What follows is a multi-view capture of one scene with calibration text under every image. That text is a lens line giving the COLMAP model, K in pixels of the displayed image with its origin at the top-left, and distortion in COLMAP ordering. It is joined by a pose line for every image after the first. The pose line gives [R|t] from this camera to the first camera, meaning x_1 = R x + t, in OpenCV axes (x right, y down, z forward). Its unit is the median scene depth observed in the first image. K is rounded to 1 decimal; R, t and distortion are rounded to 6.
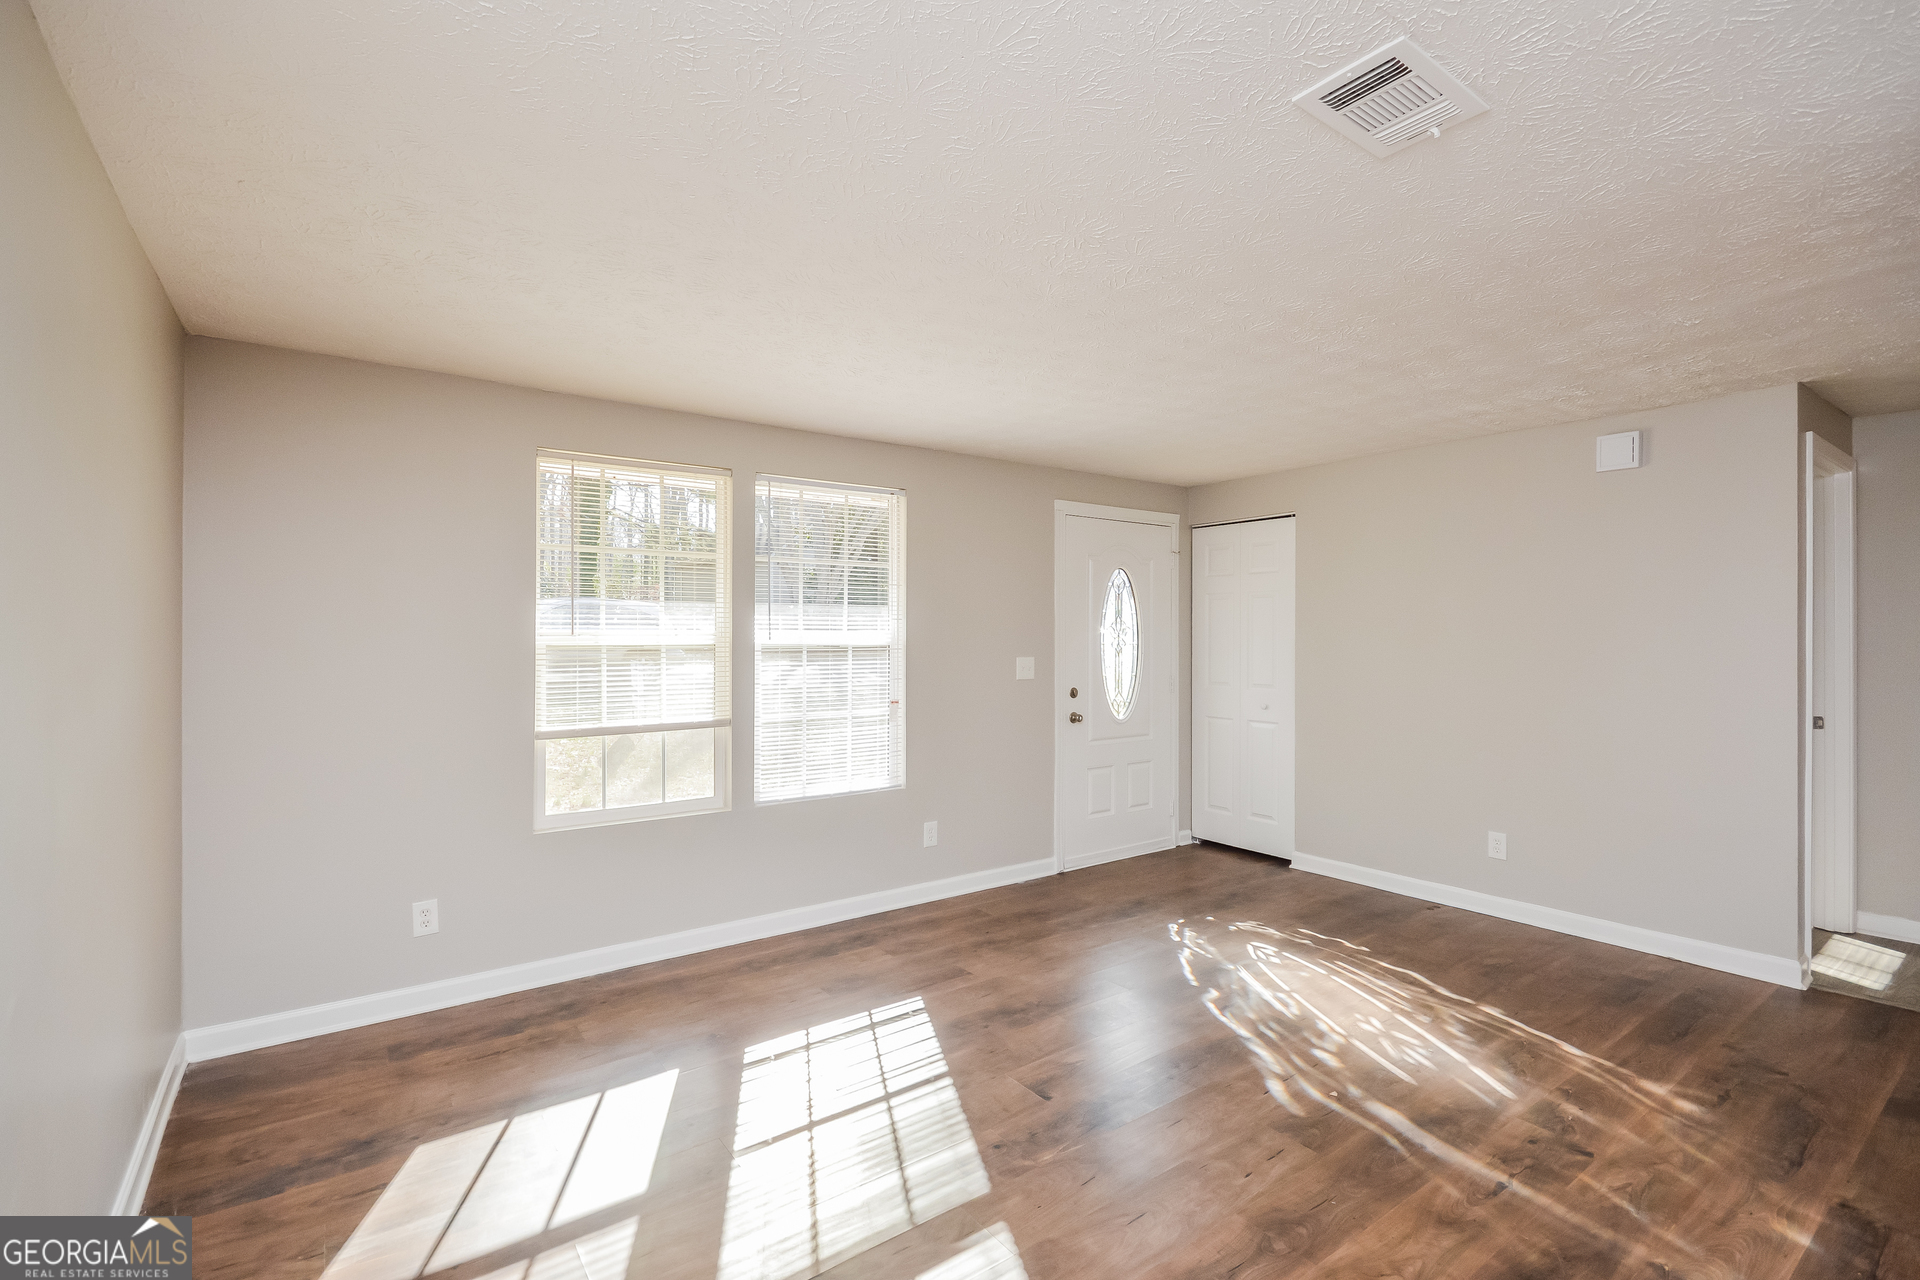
lens RADIAL K [[860.1, 0, 954.8], [0, 860.1, 634.9], [0, 0, 1]] dist [0.008572, -0.002879]
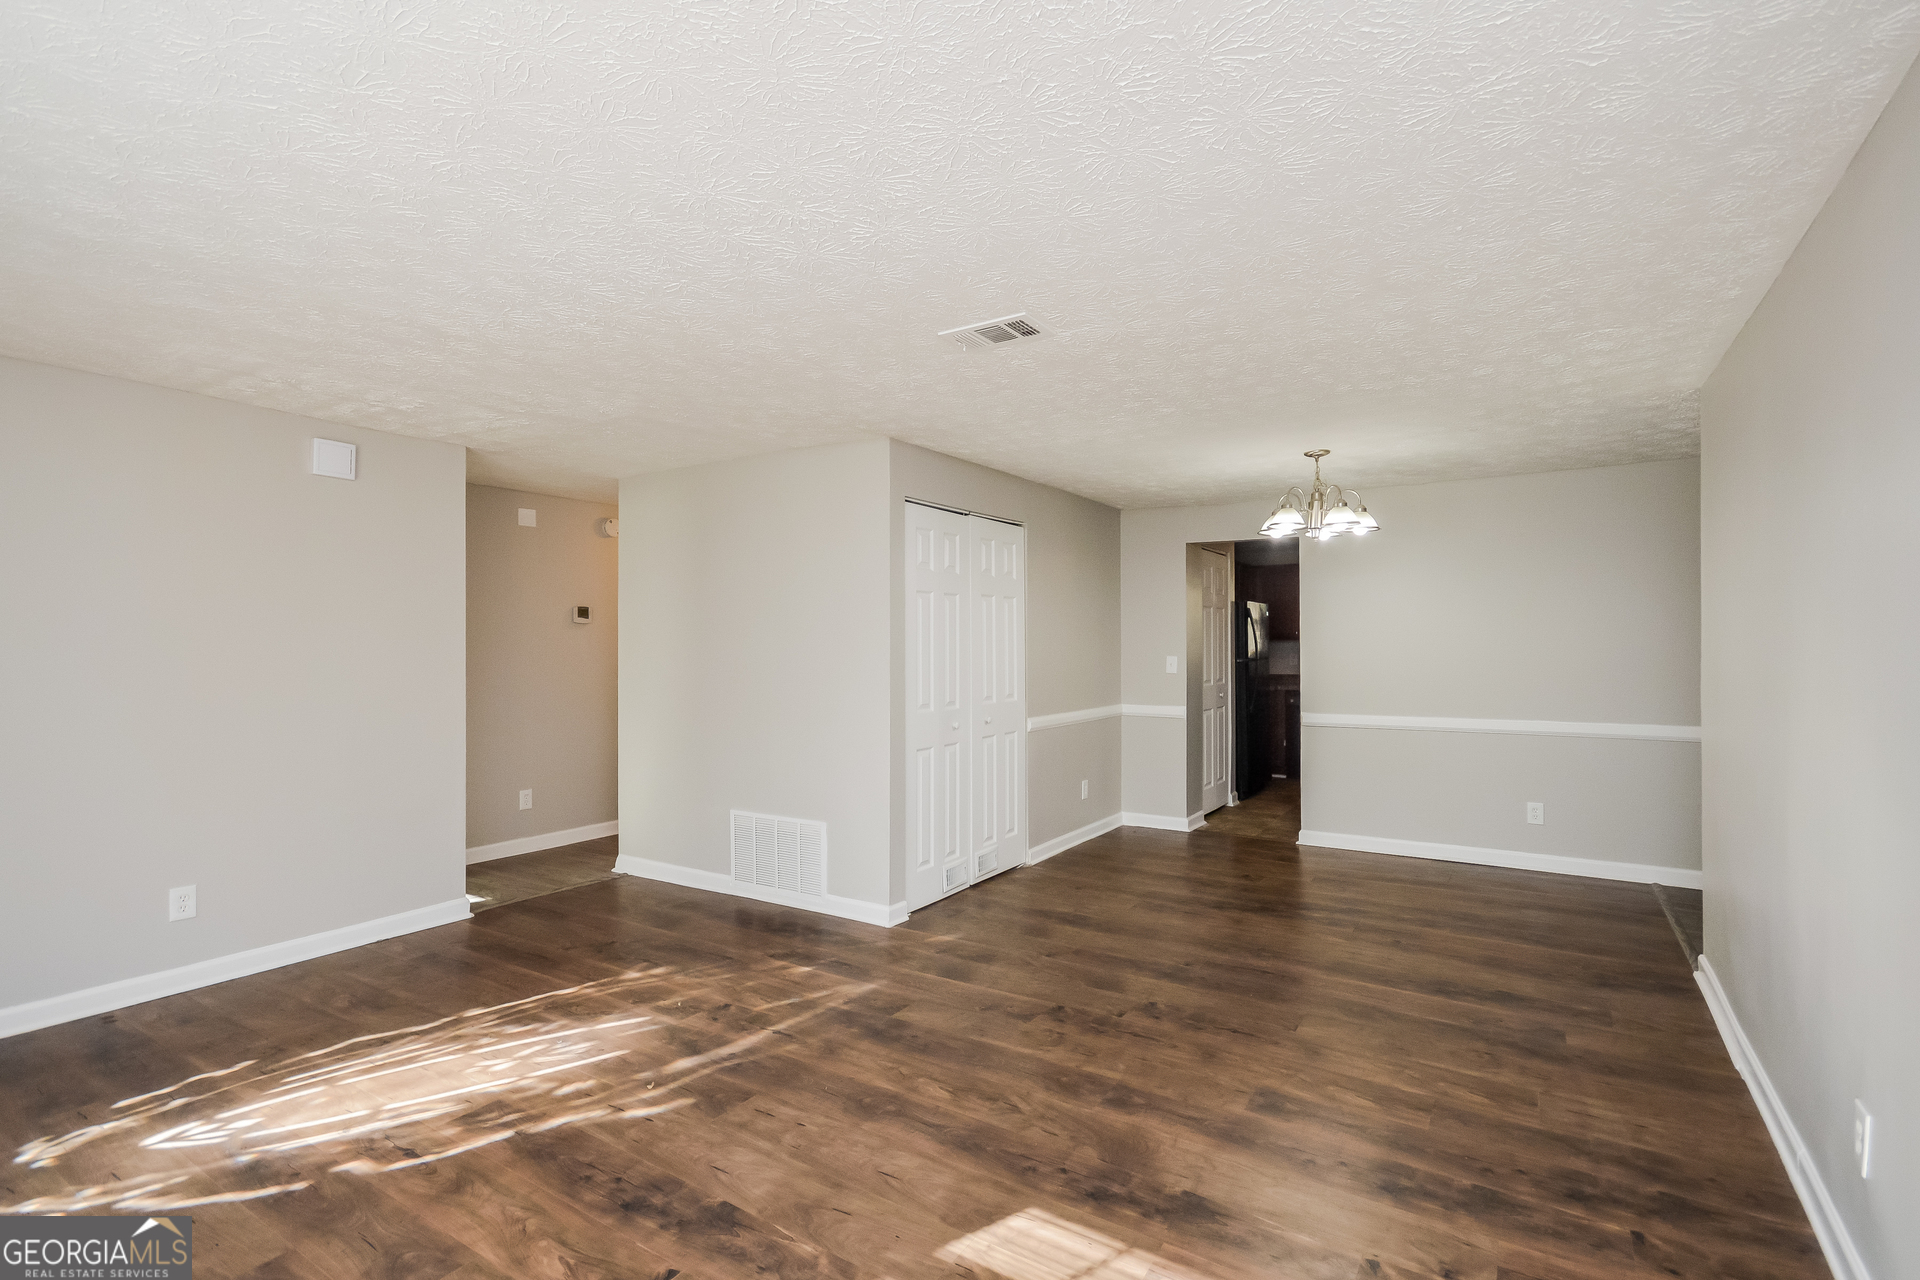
lens RADIAL K [[860.1, 0, 967.8], [0, 860.1, 648.6], [0, 0, 1]] dist [0.008572, -0.002879]
pose [[-0.367877, 0.005176, 0.929860, -0.625856], [0.003706, 0.999985, -0.004100, 0.020841], [-0.929867, 0.001938, -0.367890, 0.990132]]
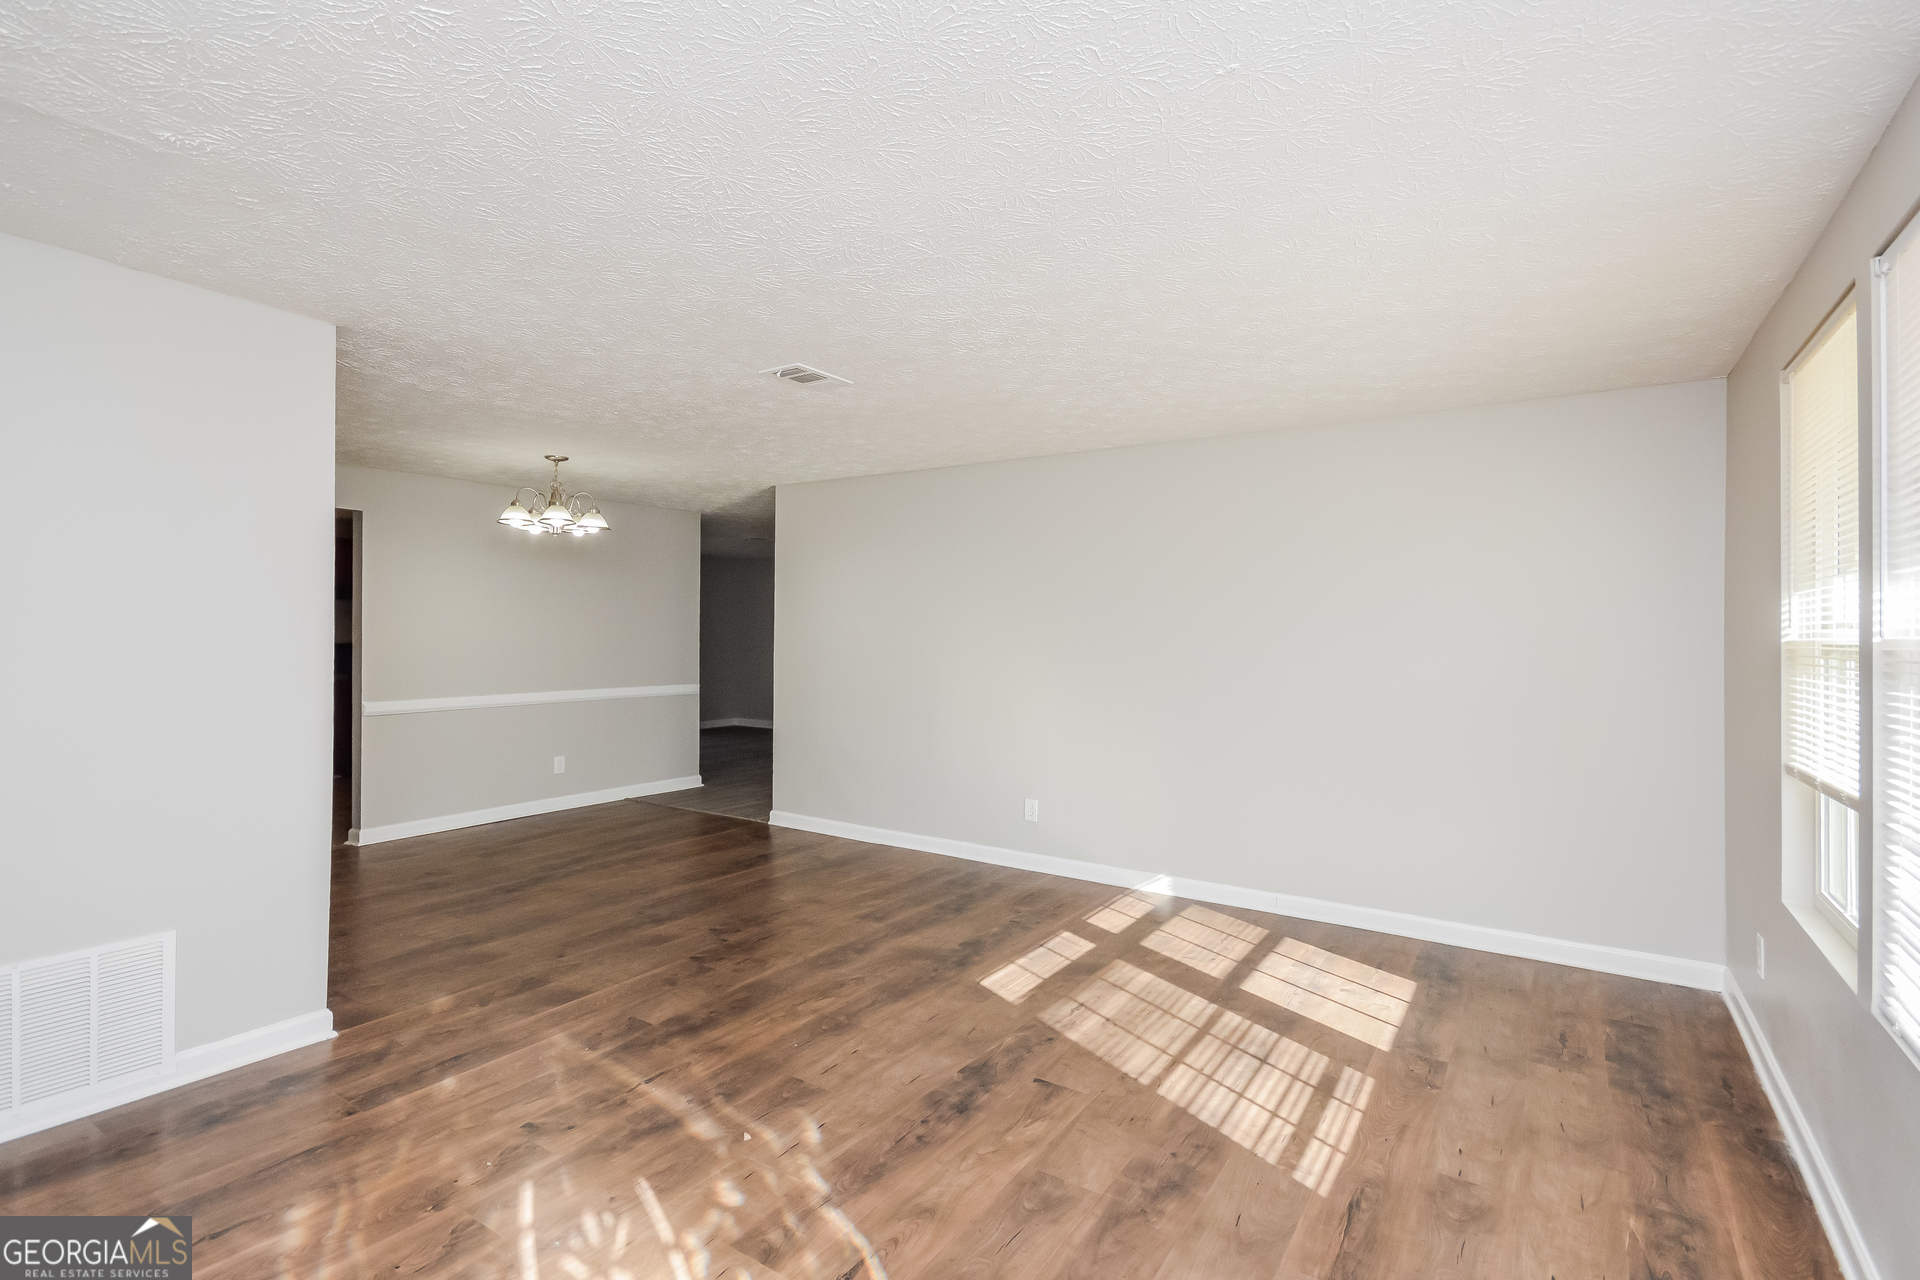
lens RADIAL K [[916.0, 0, 957.9], [0, 916.0, 632.7], [0, 0, 1]] dist [0.015186, 0.000202]
pose [[-0.936709, -0.004465, -0.350080, 0.550549], [-0.004425, 0.999990, -0.000914, 0.013649], [0.350081, 0.000693, -0.936719, 1.893265]]
